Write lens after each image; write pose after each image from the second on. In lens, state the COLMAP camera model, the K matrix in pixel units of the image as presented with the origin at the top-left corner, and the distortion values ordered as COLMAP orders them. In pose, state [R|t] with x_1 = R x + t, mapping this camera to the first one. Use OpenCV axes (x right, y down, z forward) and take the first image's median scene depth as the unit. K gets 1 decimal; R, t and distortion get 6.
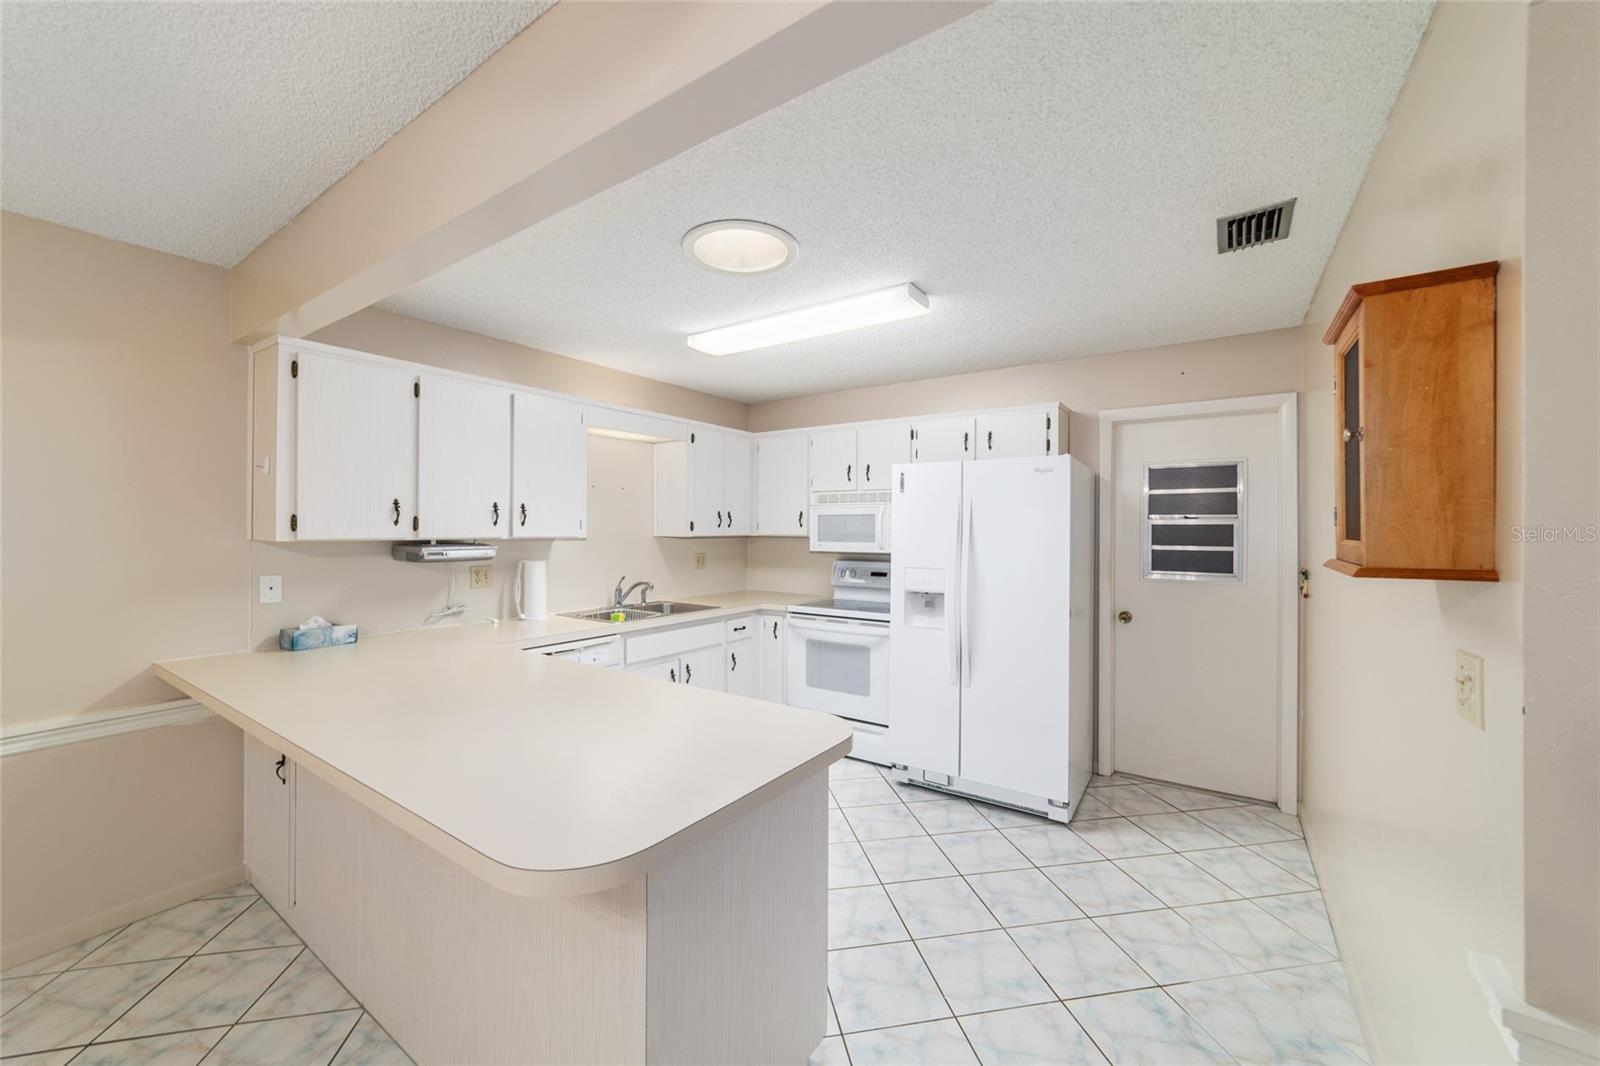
lens RADIAL K [[612.7, 0, 798.0], [0, 612.7, 525.3], [0, 0, 1]] dist [-0.017807, 0.006706]
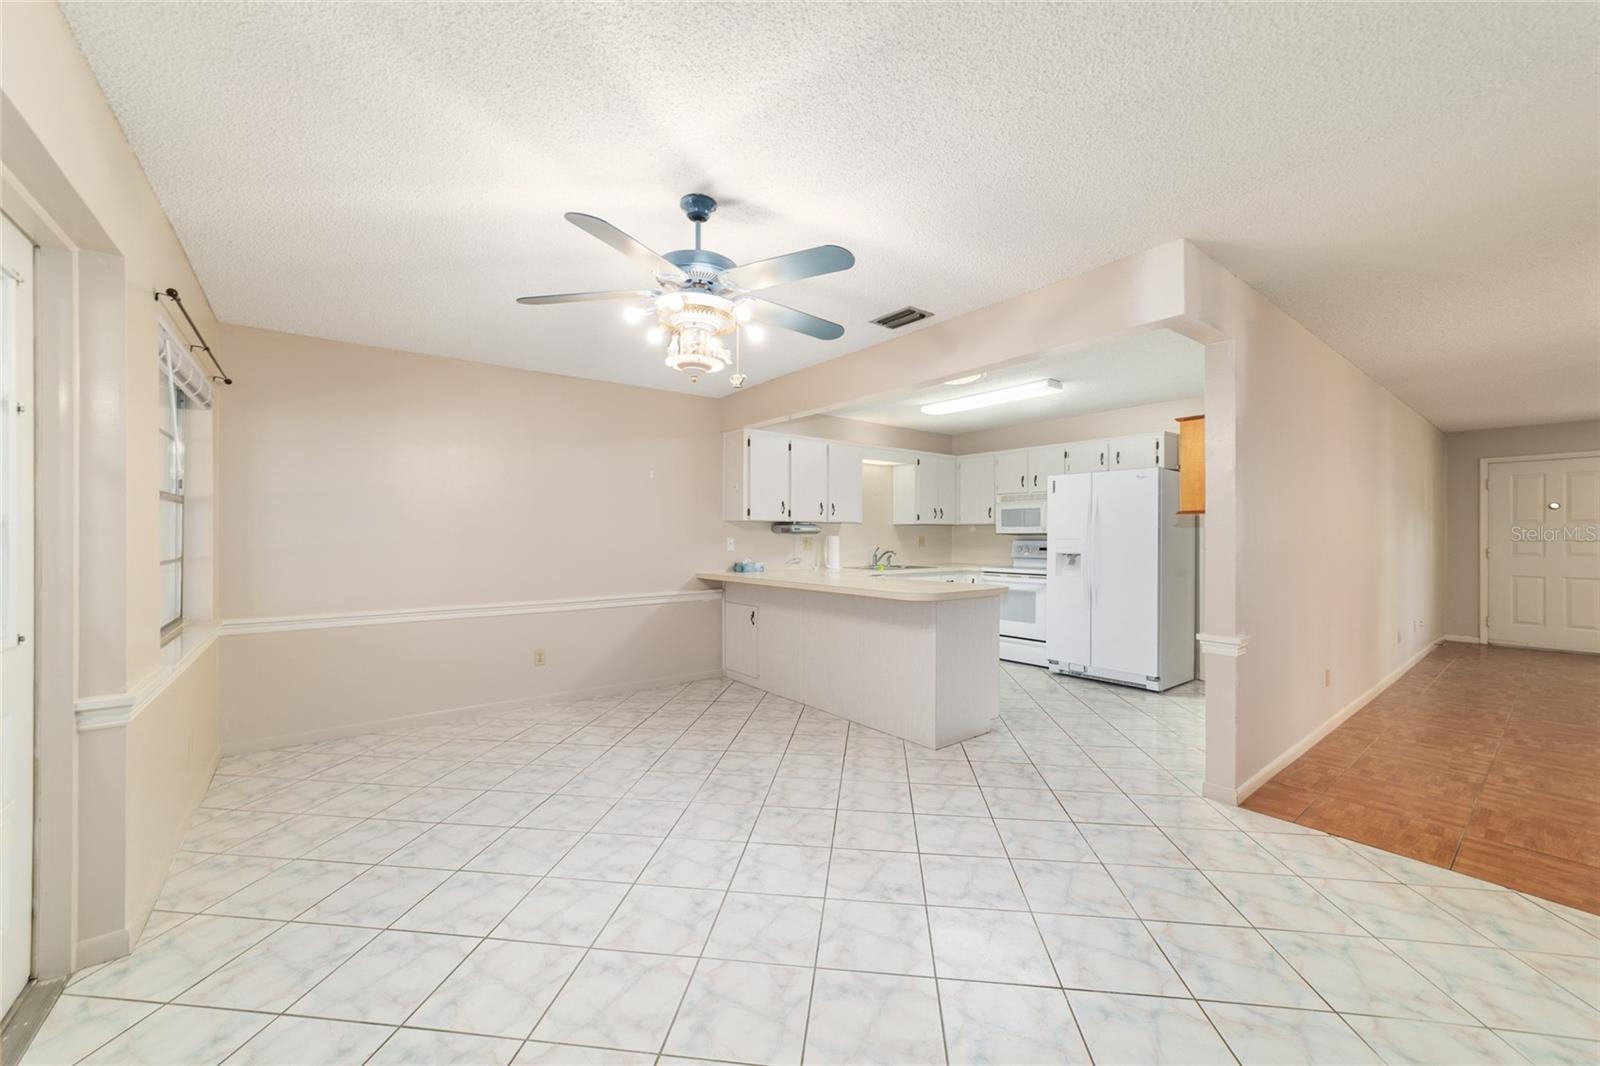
lens RADIAL K [[612.0, 0, 800.0], [0, 612.0, 533.0], [0, 0, 1]] dist [-0.018367, 0.000006]
pose [[0.954495, -0.004808, -0.298188, 0.009085], [0.004301, 0.999988, -0.002356, 0.054705], [0.298196, 0.000966, 0.954504, -0.754408]]
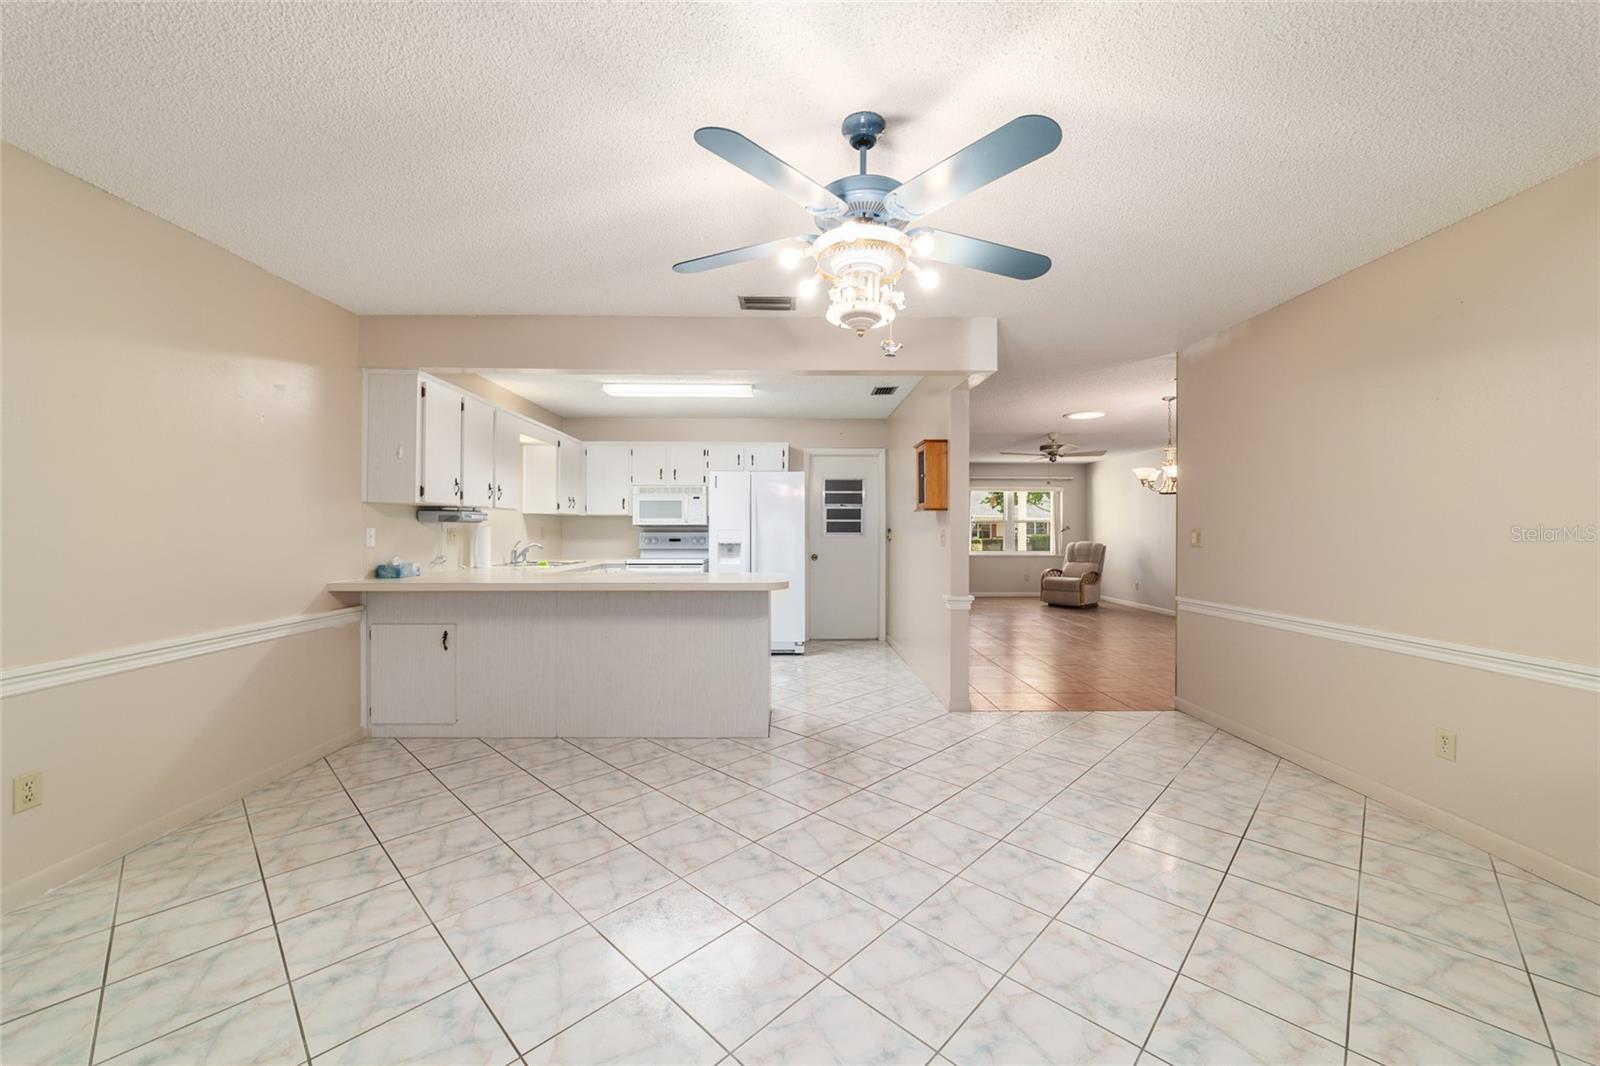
lens RADIAL K [[612.7, 0, 798.0], [0, 612.7, 525.3], [0, 0, 1]] dist [-0.017807, 0.006706]
pose [[0.814601, 0.002651, 0.580016, -0.667402], [-0.001143, 0.999995, -0.002966, 0.060787], [-0.580021, 0.001753, 0.814600, -0.576361]]
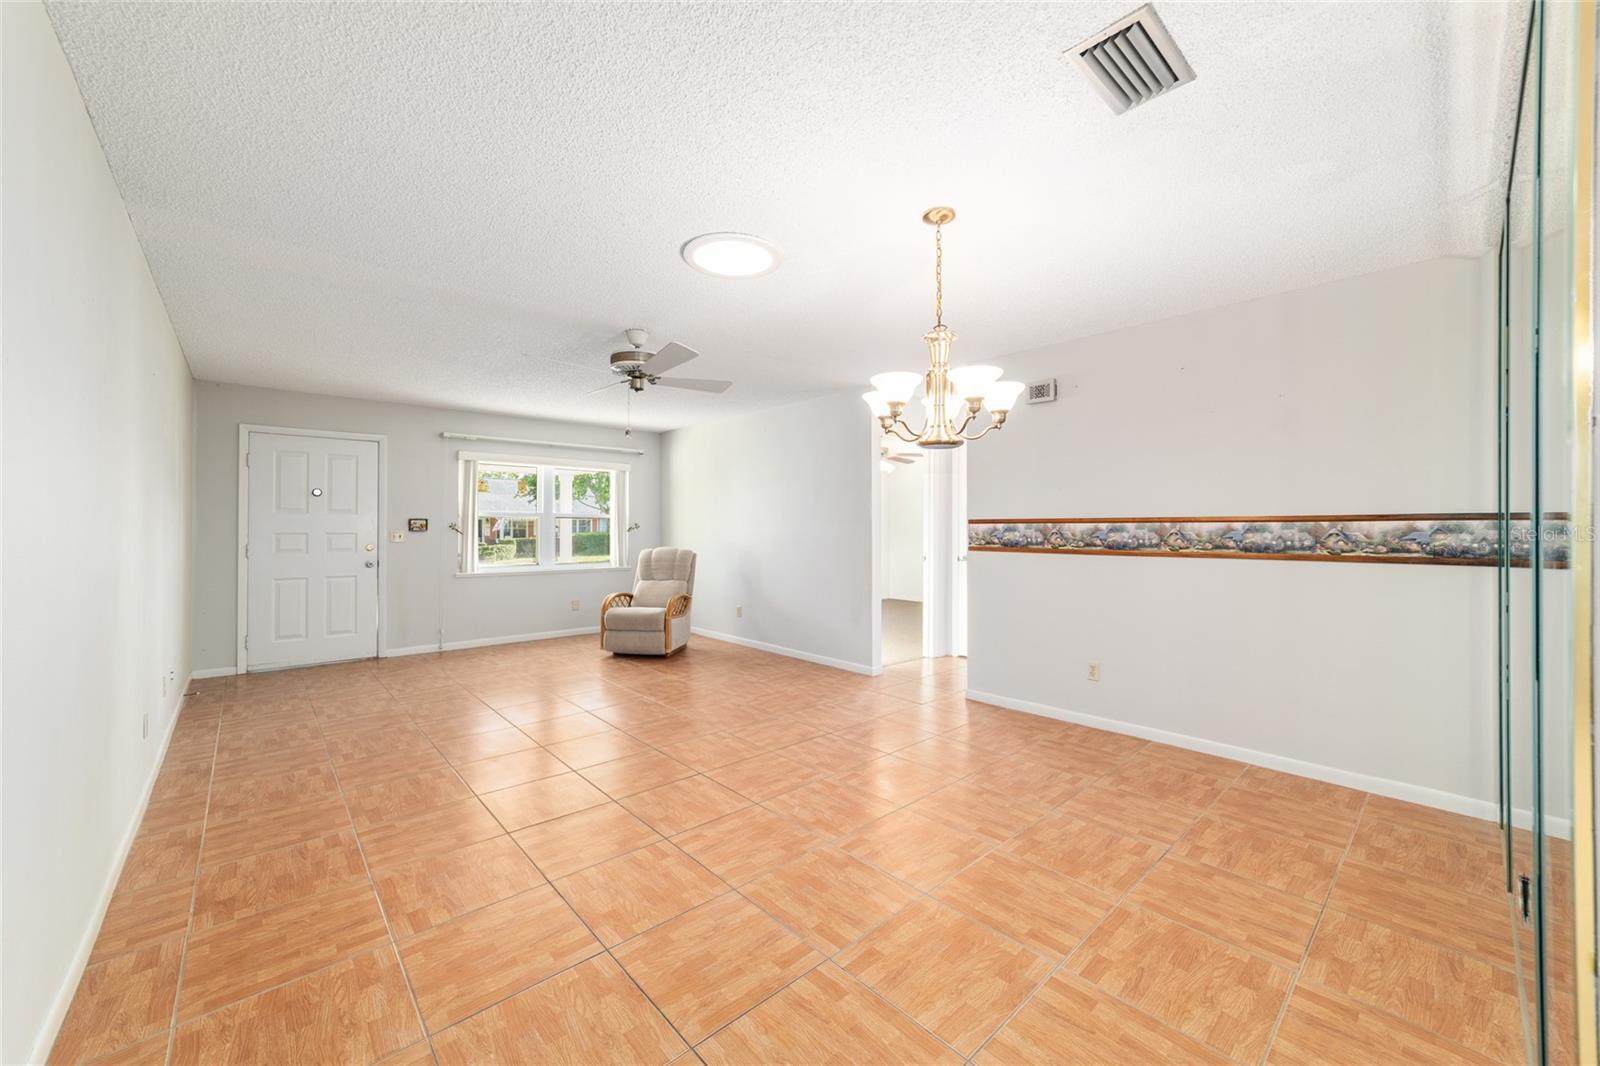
lens RADIAL K [[612.7, 0, 798.0], [0, 612.7, 525.3], [0, 0, 1]] dist [-0.017807, 0.006706]
pose [[0.231758, -0.006487, 0.972752, 0.682966], [0.007401, 0.999961, 0.004906, 0.051550], [-0.972745, 0.006062, 0.231797, 0.369892]]
